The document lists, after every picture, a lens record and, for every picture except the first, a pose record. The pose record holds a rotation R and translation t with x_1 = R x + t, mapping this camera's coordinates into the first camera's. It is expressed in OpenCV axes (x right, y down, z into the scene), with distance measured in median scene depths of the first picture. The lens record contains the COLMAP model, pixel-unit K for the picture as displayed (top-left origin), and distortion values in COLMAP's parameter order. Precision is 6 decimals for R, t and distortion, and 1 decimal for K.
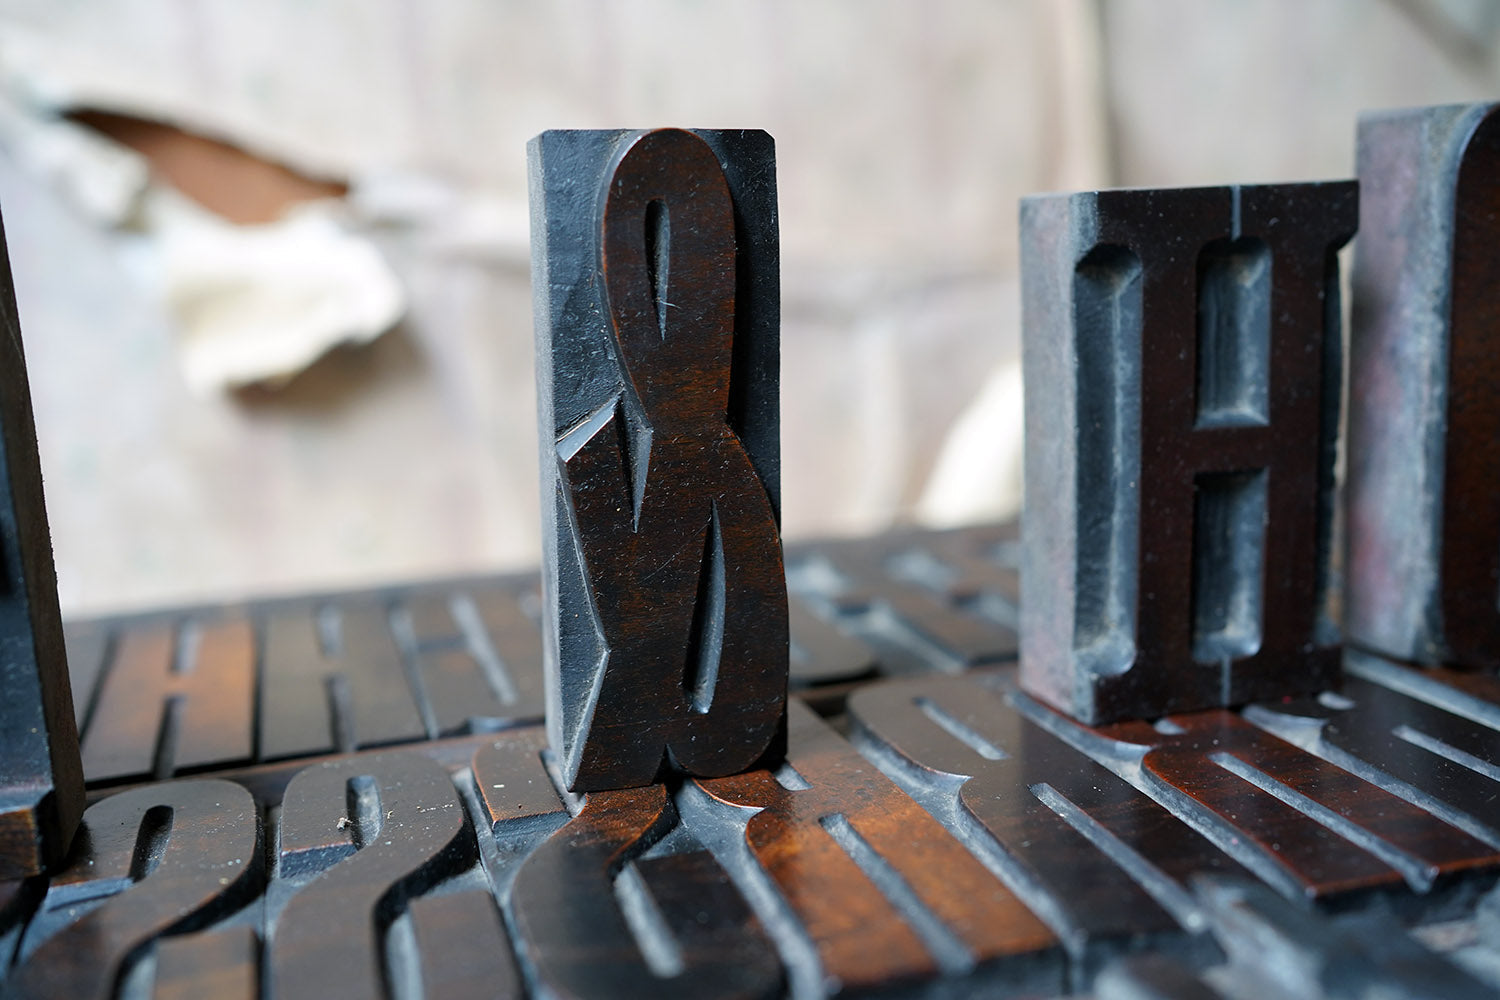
lens RADIAL K [[1523.7, 0, 792.1], [0, 1523.7, 496.5], [0, 0, 1]] dist [0.027585, 0.000000]
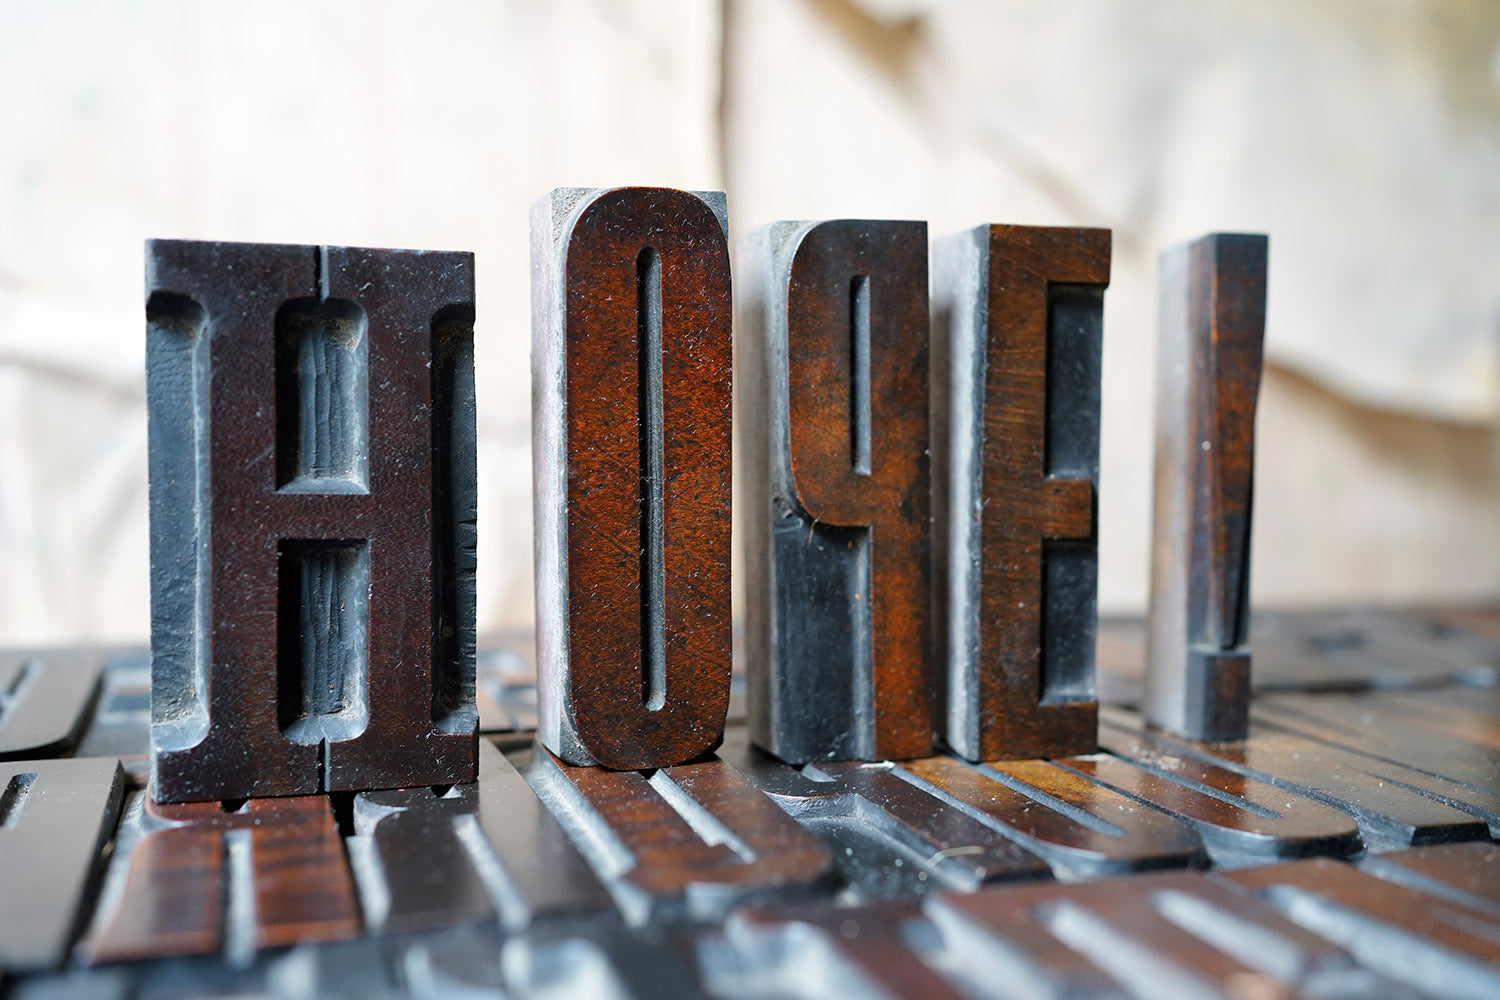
lens RADIAL K [[1523.7, 0, 749.3], [0, 1523.7, 497.2], [0, 0, 1]] dist [0.027585, 0.000000]
pose [[0.998563, 0.052203, 0.012110, 0.552700], [-0.050078, 0.989450, -0.135945, 0.075806], [-0.019079, 0.135143, 0.990642, 0.040712]]
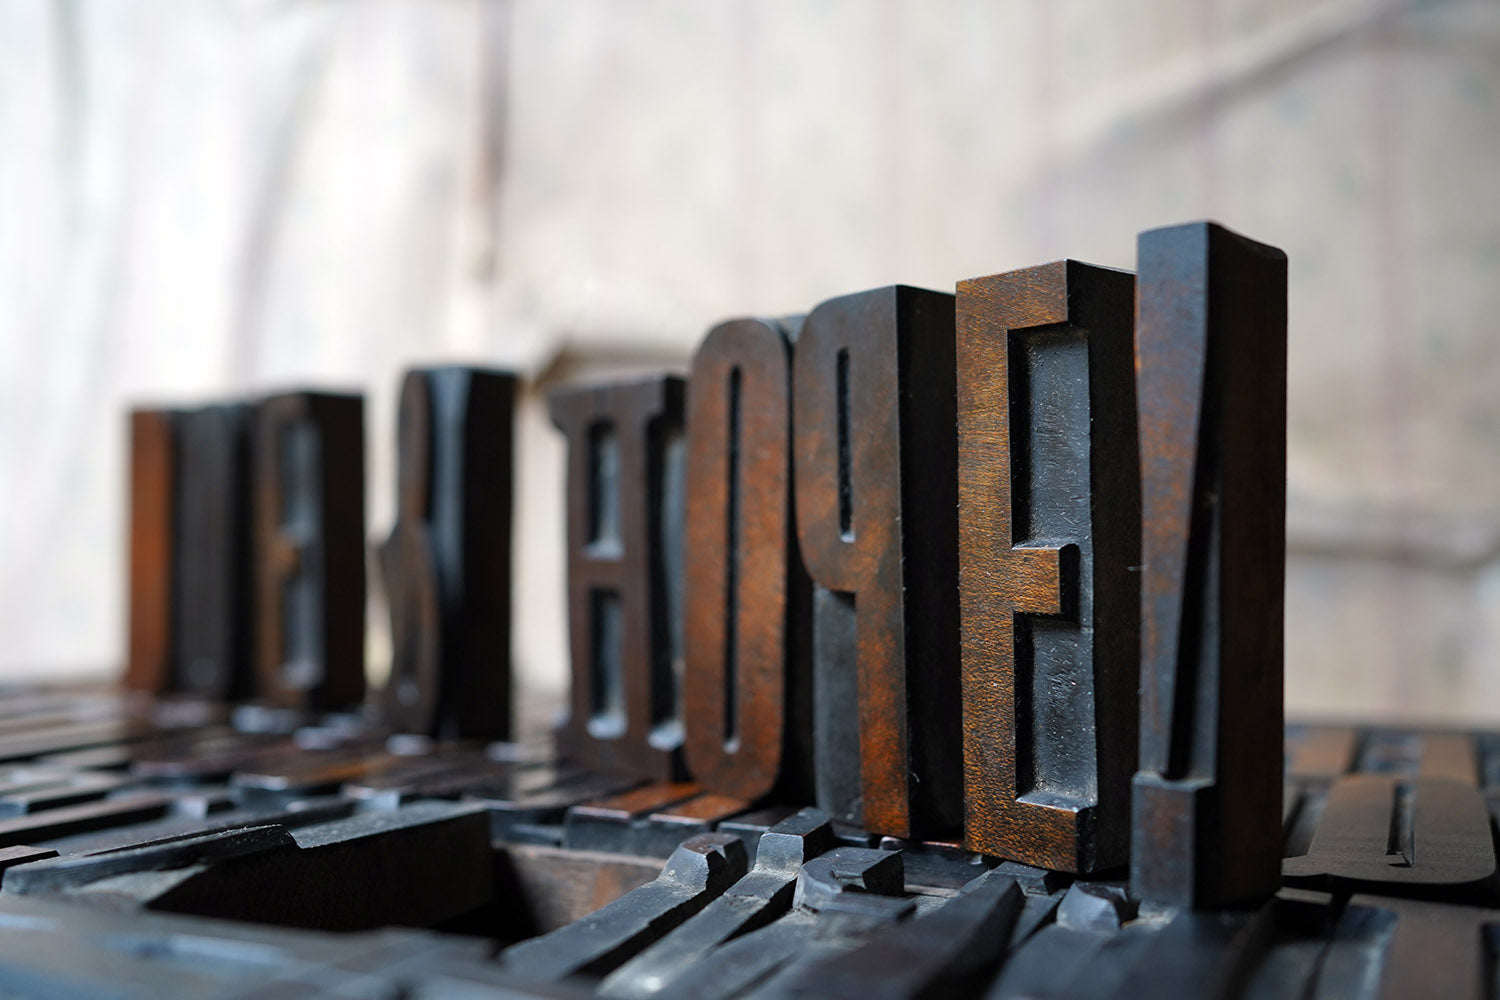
lens RADIAL K [[1523.7, 0, 747.2], [0, 1523.7, 502.7], [0, 0, 1]] dist [0.027585, 0.000000]
pose [[0.666095, 0.034333, -0.745076, 1.270142], [-0.167779, 0.980236, -0.104824, 0.018789], [0.726751, 0.194831, 0.658691, 0.286180]]
